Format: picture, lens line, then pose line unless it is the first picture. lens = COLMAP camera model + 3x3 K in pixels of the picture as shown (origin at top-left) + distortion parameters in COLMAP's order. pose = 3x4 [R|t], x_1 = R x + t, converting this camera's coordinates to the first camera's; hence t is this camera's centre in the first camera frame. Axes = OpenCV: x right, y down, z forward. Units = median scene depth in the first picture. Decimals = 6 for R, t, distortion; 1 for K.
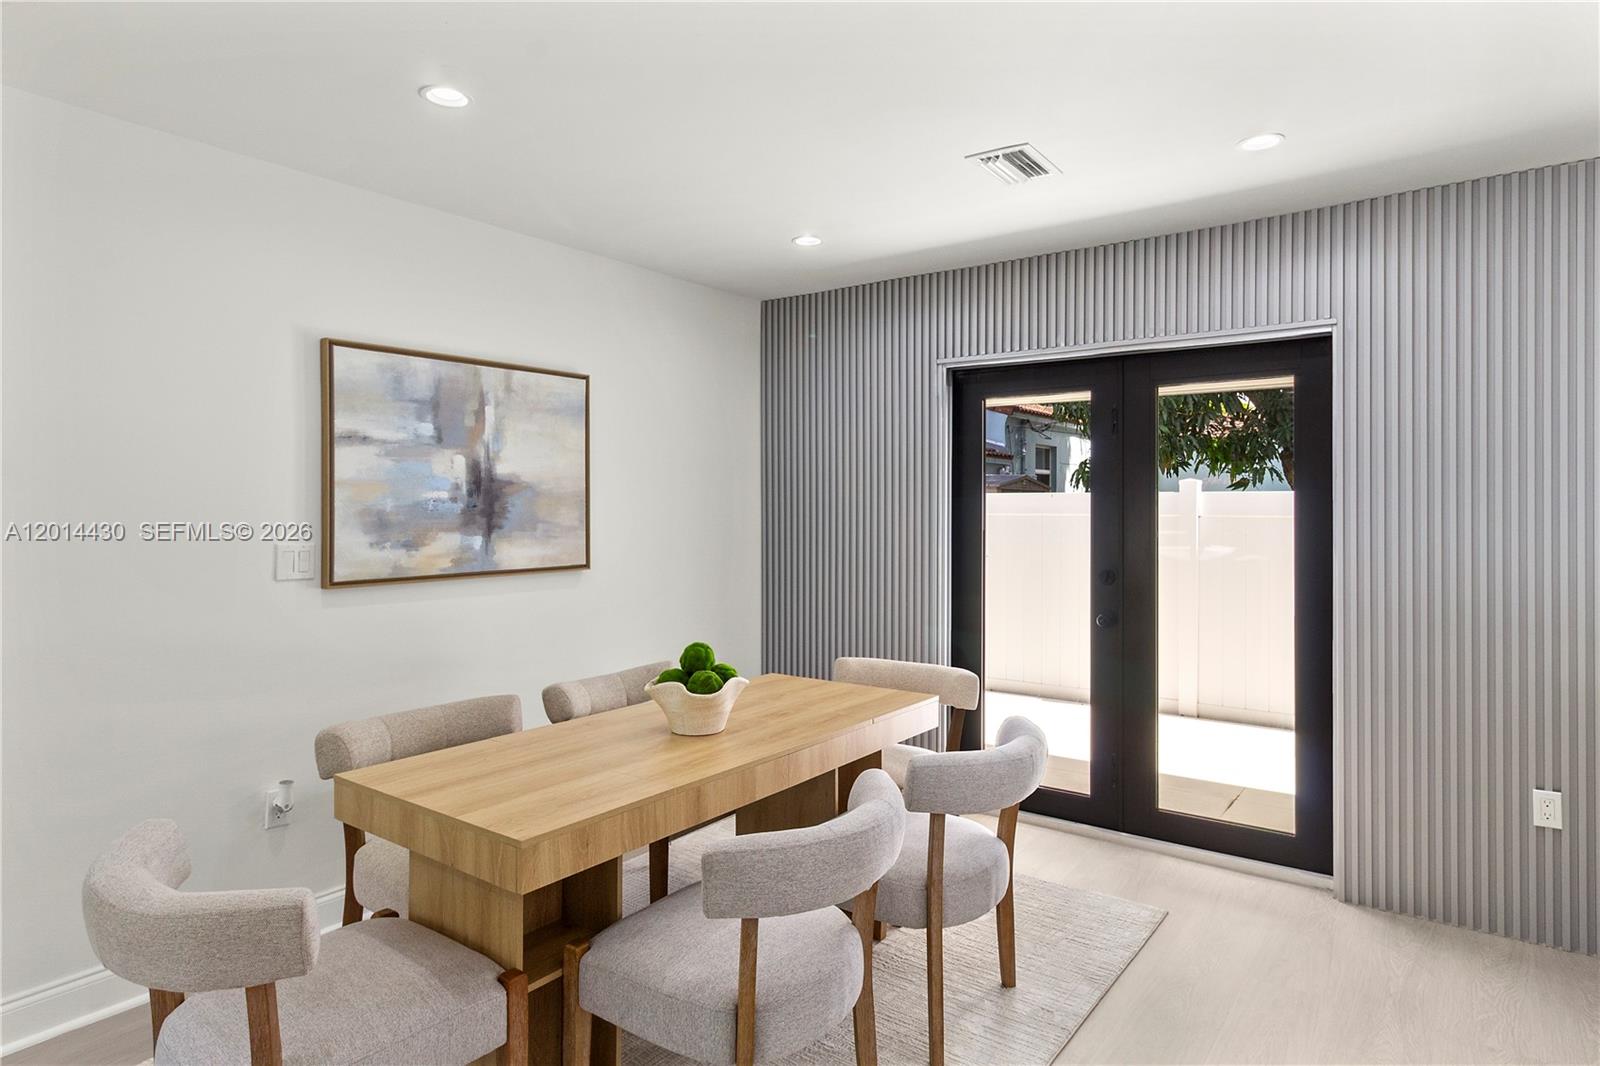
lens RADIAL K [[897.7, 0, 807.2], [0, 897.7, 504.2], [0, 0, 1]] dist [-0.005120, -0.003818]
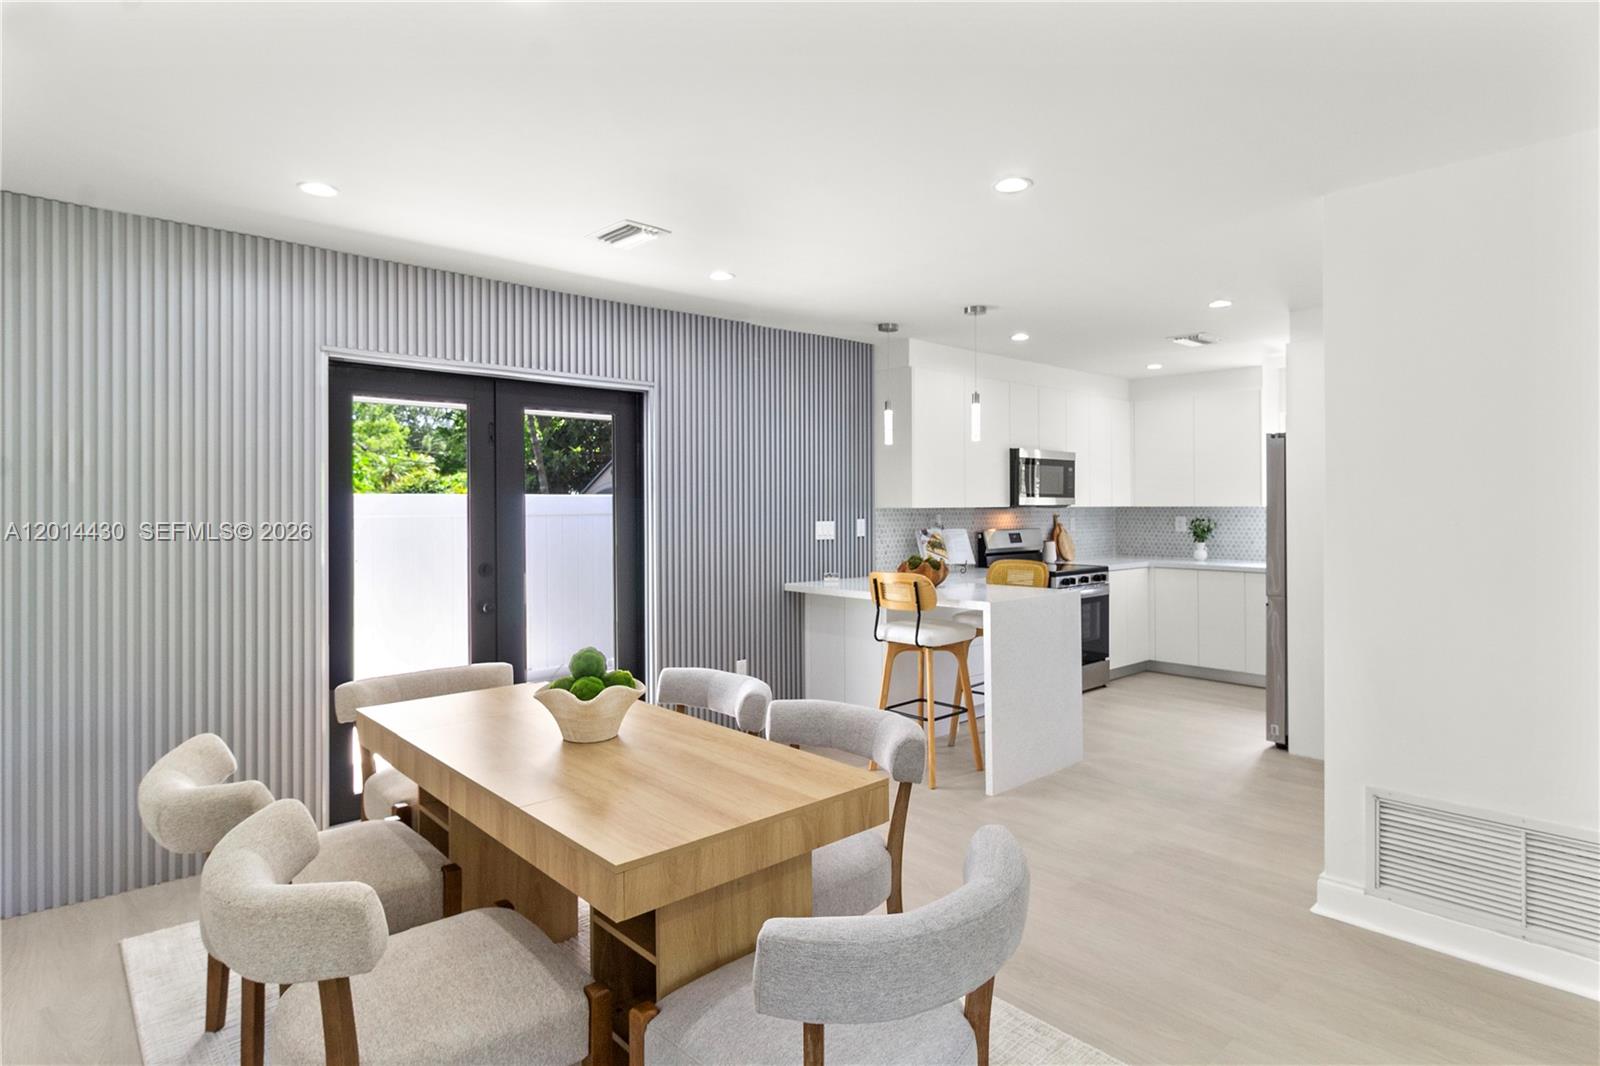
lens RADIAL K [[859.0, 0, 797.3], [0, 859.0, 506.1], [0, 0, 1]] dist [-0.001038, -0.000364]
pose [[0.207239, -0.002497, 0.978287, -0.751235], [0.001370, 0.999997, 0.002262, -0.001067], [-0.978289, 0.000872, 0.207242, 0.437866]]
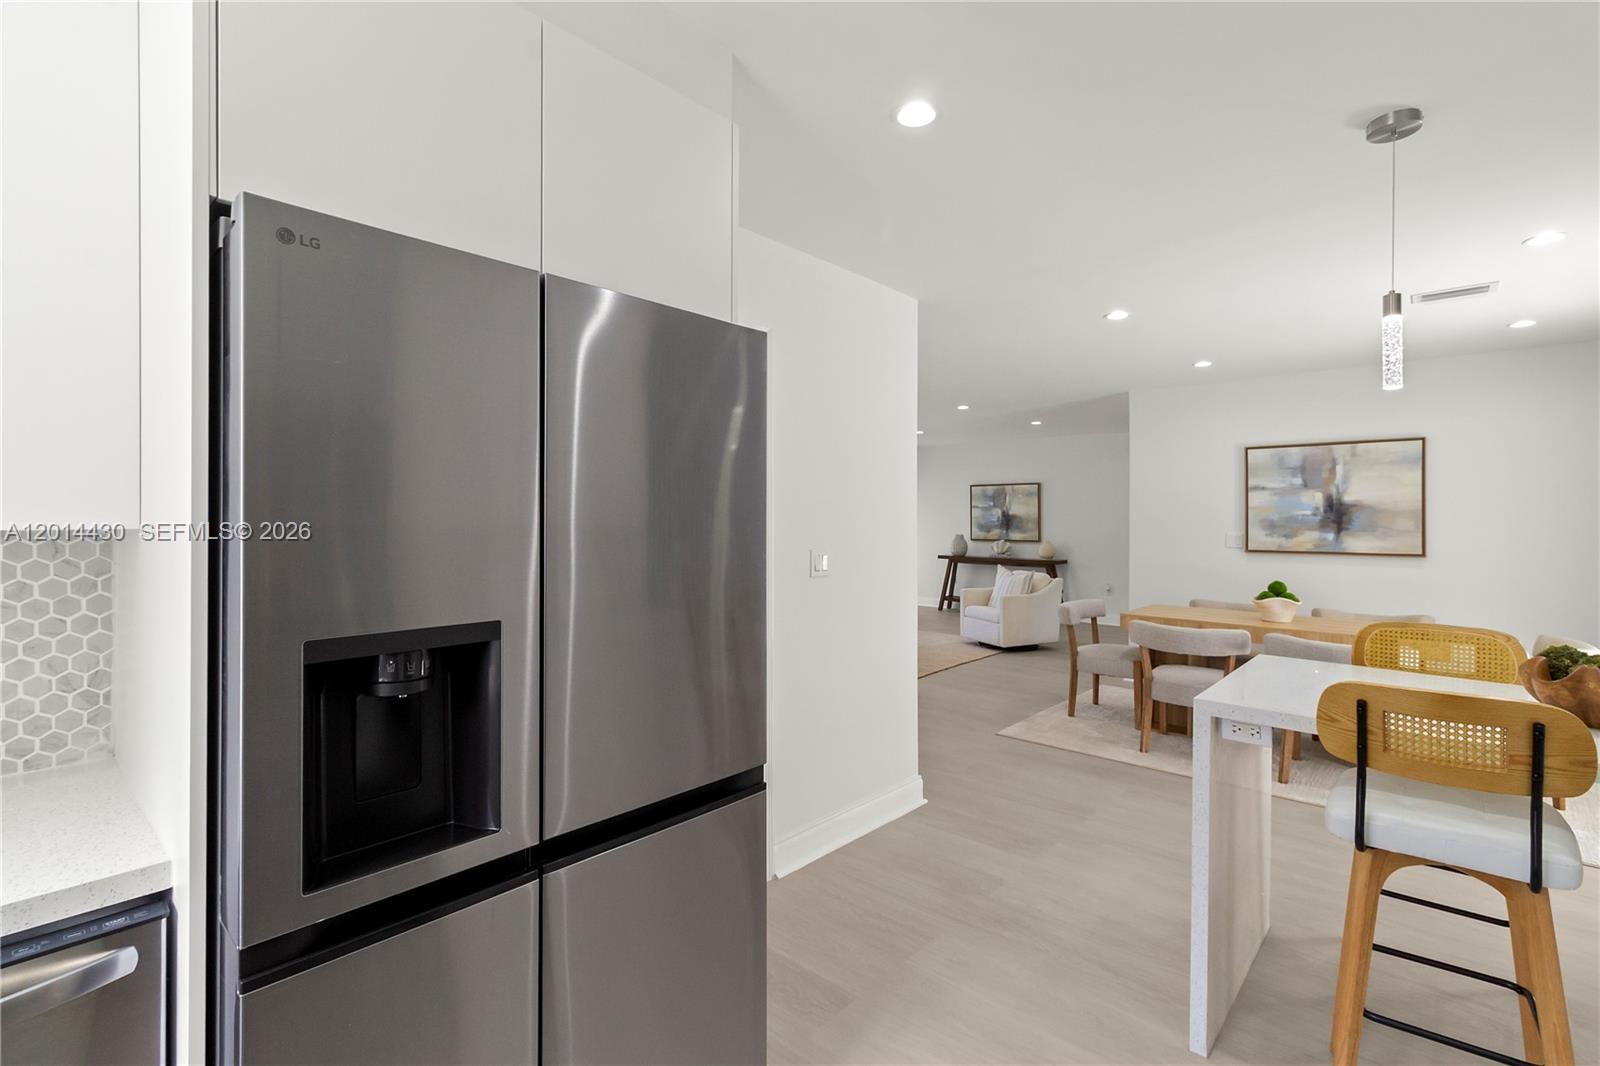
lens RADIAL K [[735.7, 0, 810.5], [0, 735.7, 515.8], [0, 0, 1]] dist [0.008380, -0.003492]
pose [[-0.093307, -0.000298, -0.995637, 1.332376], [0.000114, 1.000000, -0.000310, -0.002174], [0.995637, -0.000143, -0.093307, 0.031435]]
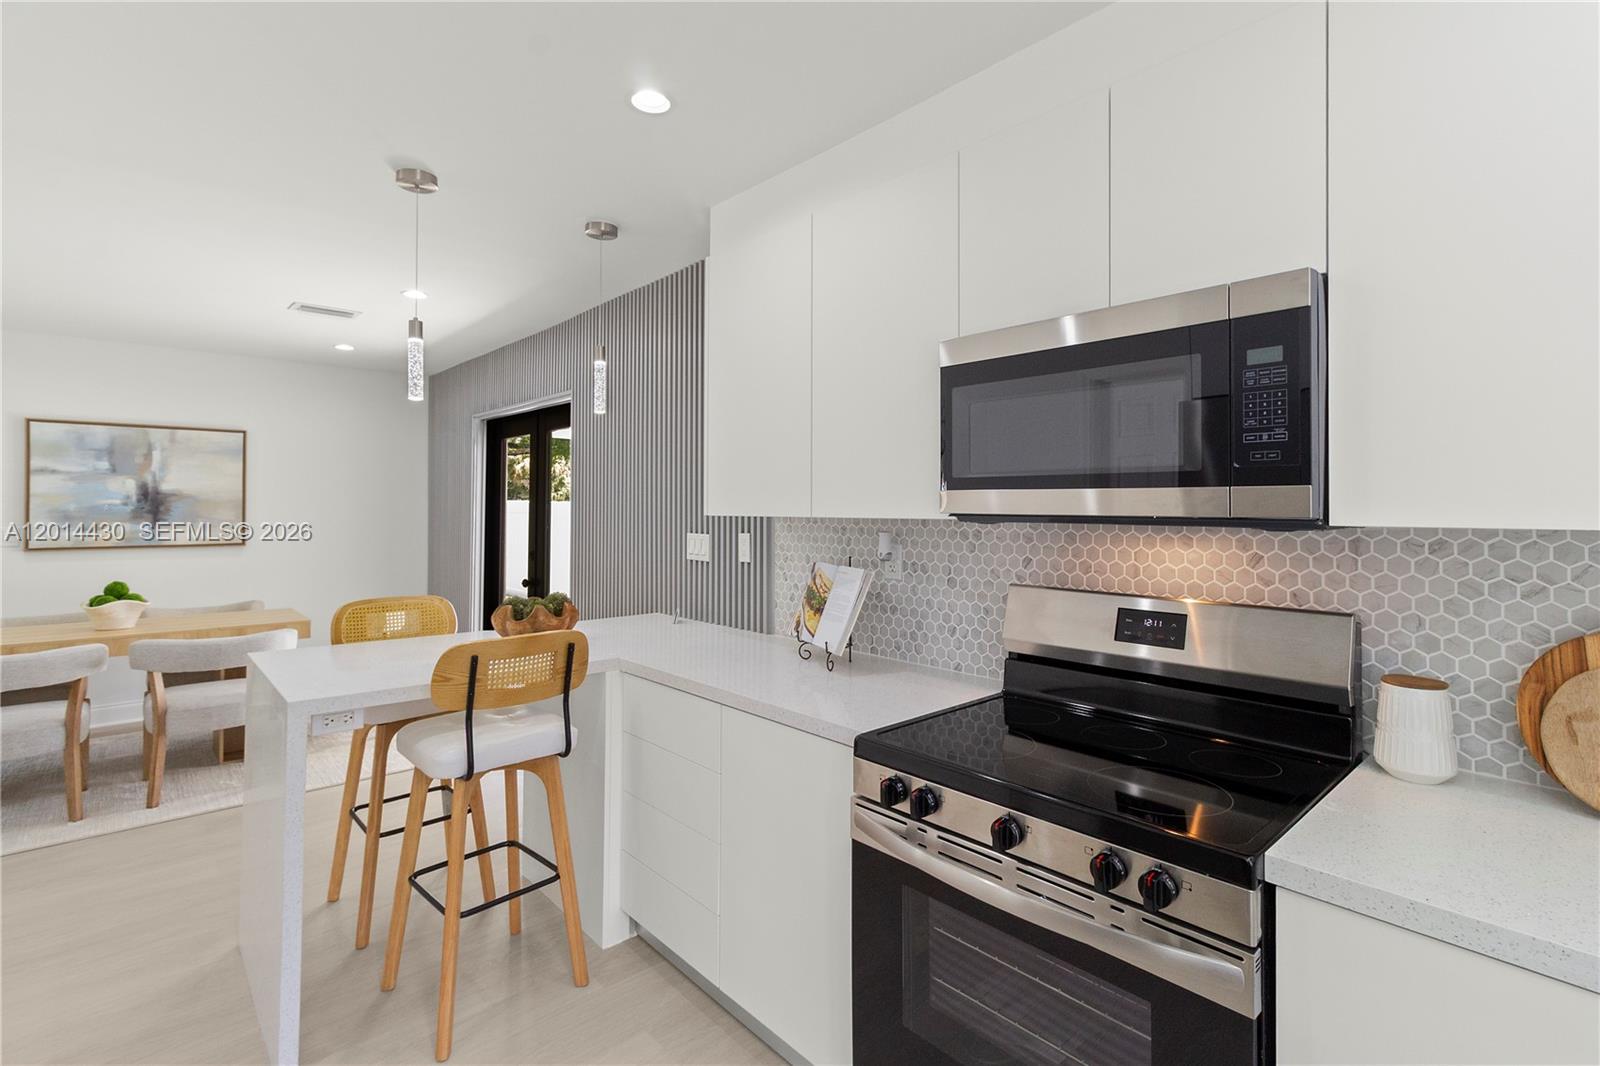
lens RADIAL K [[735.7, 0, 814.0], [0, 735.7, 500.4], [0, 0, 1]] dist [0.008380, -0.003492]
pose [[0.982769, 0.001037, -0.184834, 1.200728], [-0.002864, 0.999950, -0.009616, -0.002462], [0.184815, 0.009980, 0.982723, -0.185117]]
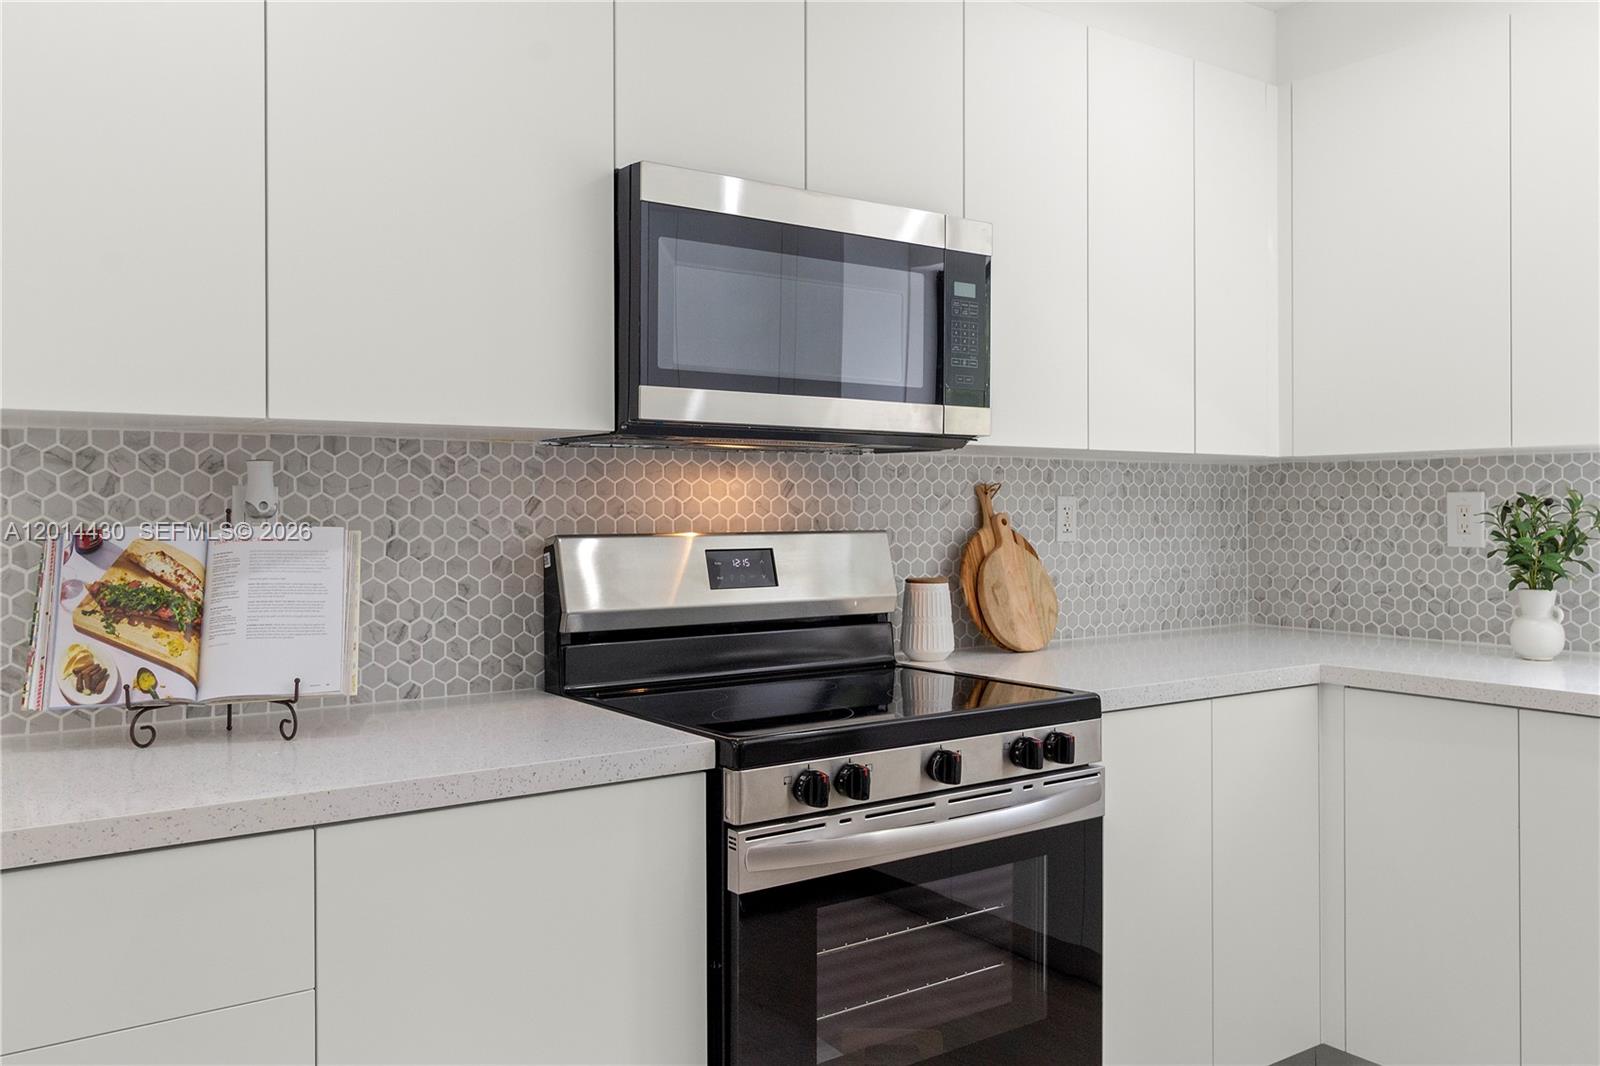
lens RADIAL K [[1238.9, 0, 804.6], [0, 1238.9, 518.8], [0, 0, 1]] dist [0.006013, -0.006602]
pose [[0.321520, -0.008497, 0.946865, 0.655997], [0.000341, 0.999961, 0.008858, 0.043859], [-0.946903, -0.002525, 0.321510, 0.085833]]
